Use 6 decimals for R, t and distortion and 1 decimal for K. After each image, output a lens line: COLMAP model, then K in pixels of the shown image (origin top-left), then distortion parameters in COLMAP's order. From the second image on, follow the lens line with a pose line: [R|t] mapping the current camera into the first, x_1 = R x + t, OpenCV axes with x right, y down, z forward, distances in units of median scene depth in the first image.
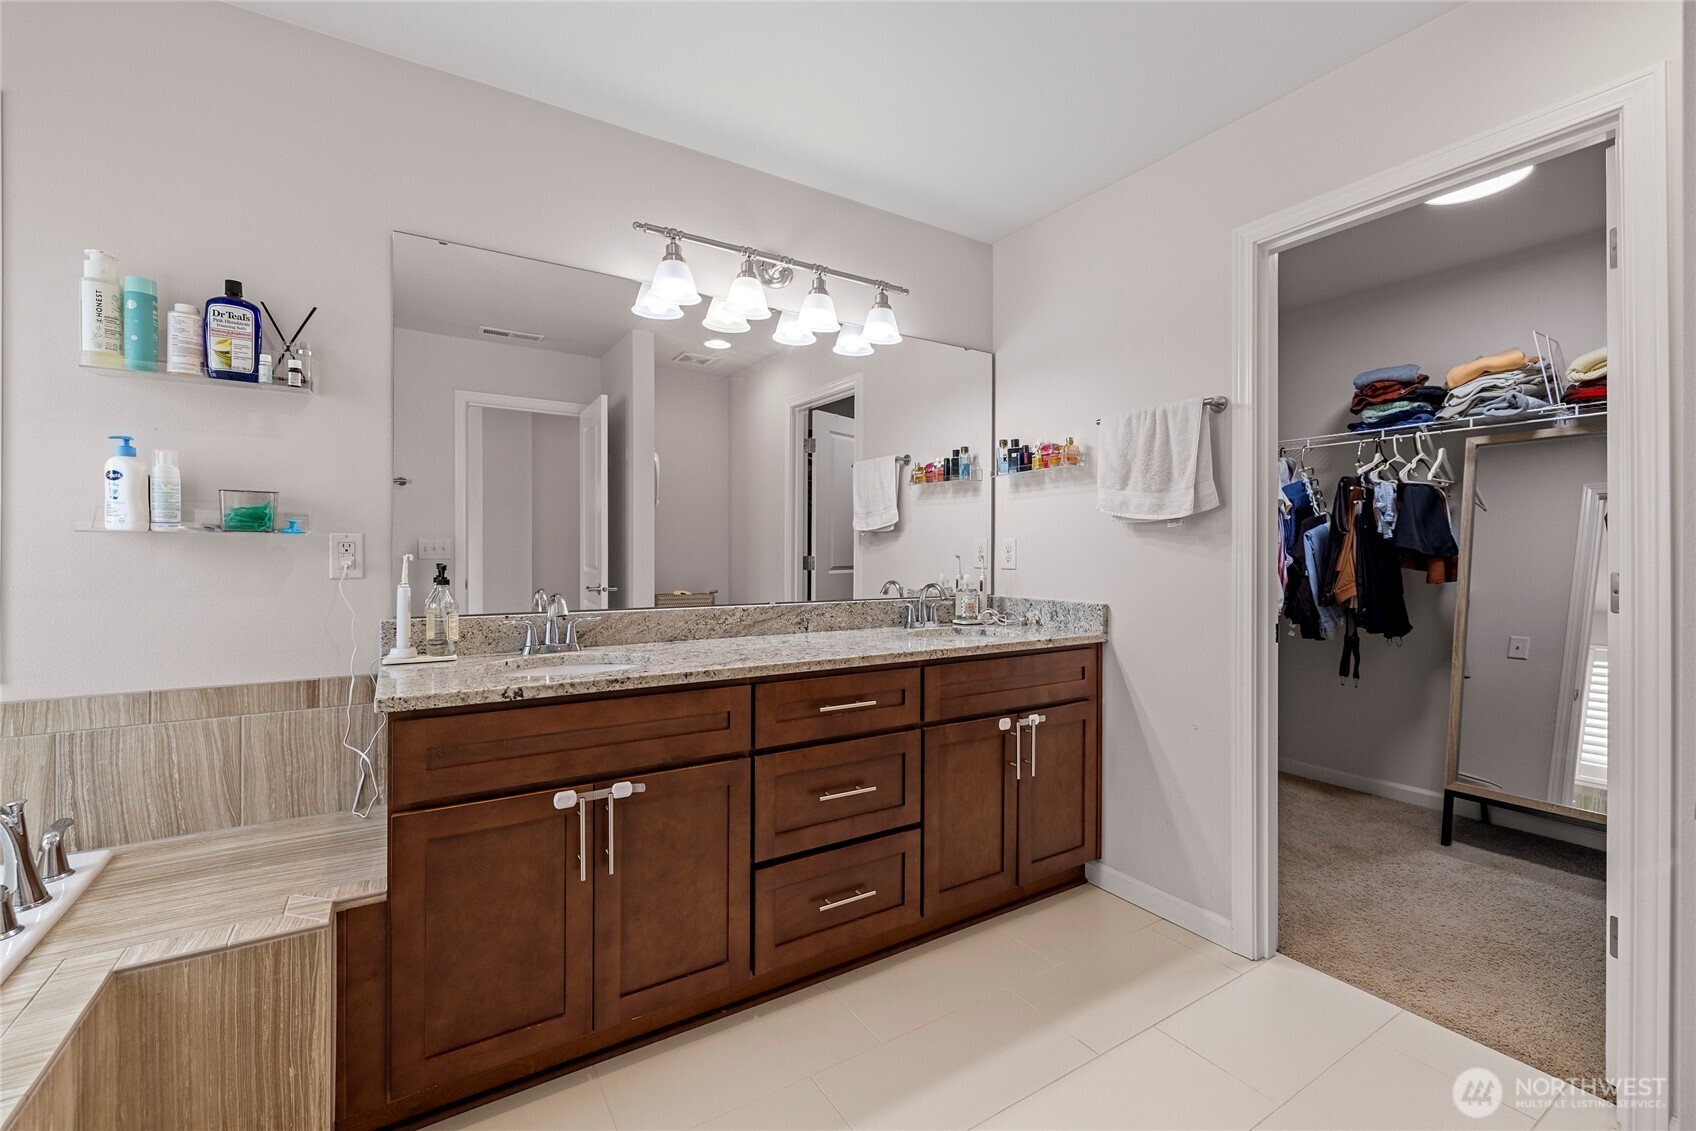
lens RADIAL K [[713.9, 0, 835.4], [0, 713.9, 554.2], [0, 0, 1]] dist [-0.000866, -0.000635]
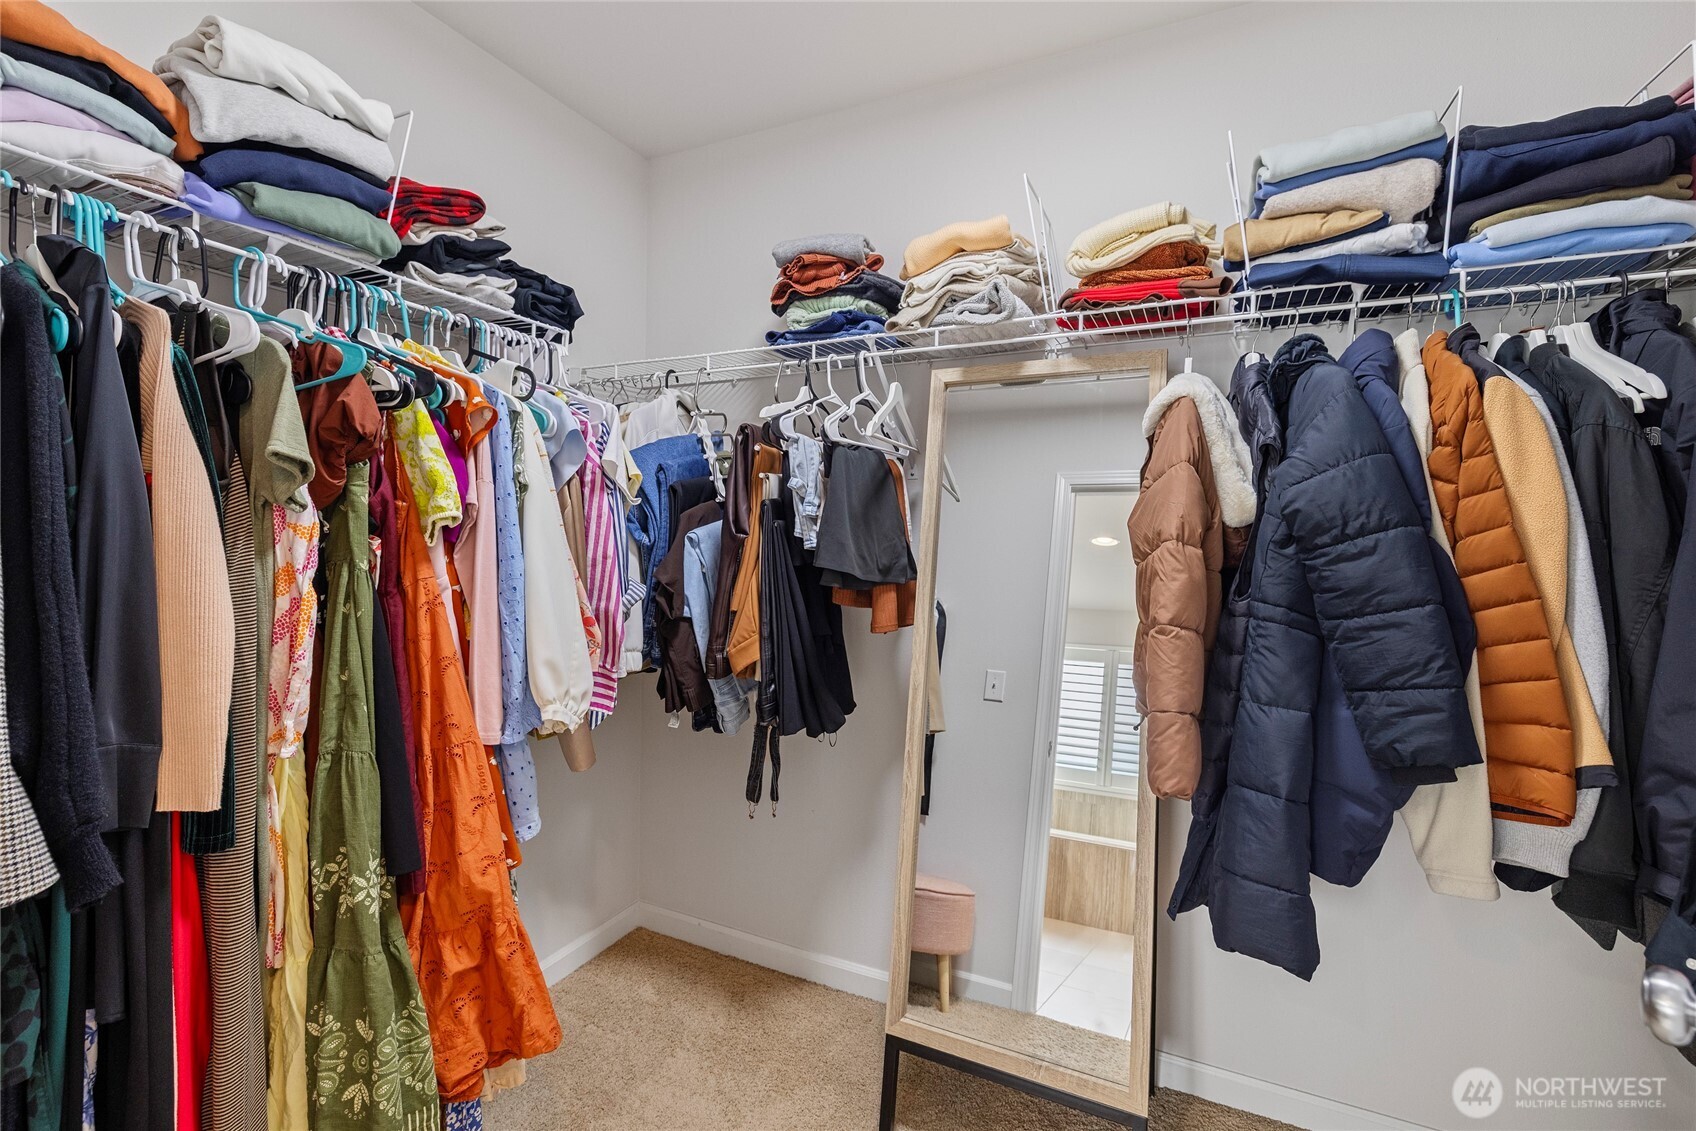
lens RADIAL K [[713.9, 0, 835.4], [0, 713.9, 554.2], [0, 0, 1]] dist [-0.000866, -0.000635]
pose [[0.854748, -0.003867, 0.519028, 0.519037], [-0.009630, 0.999682, 0.023307, -0.030023], [-0.518953, -0.024920, 0.854439, 0.546413]]
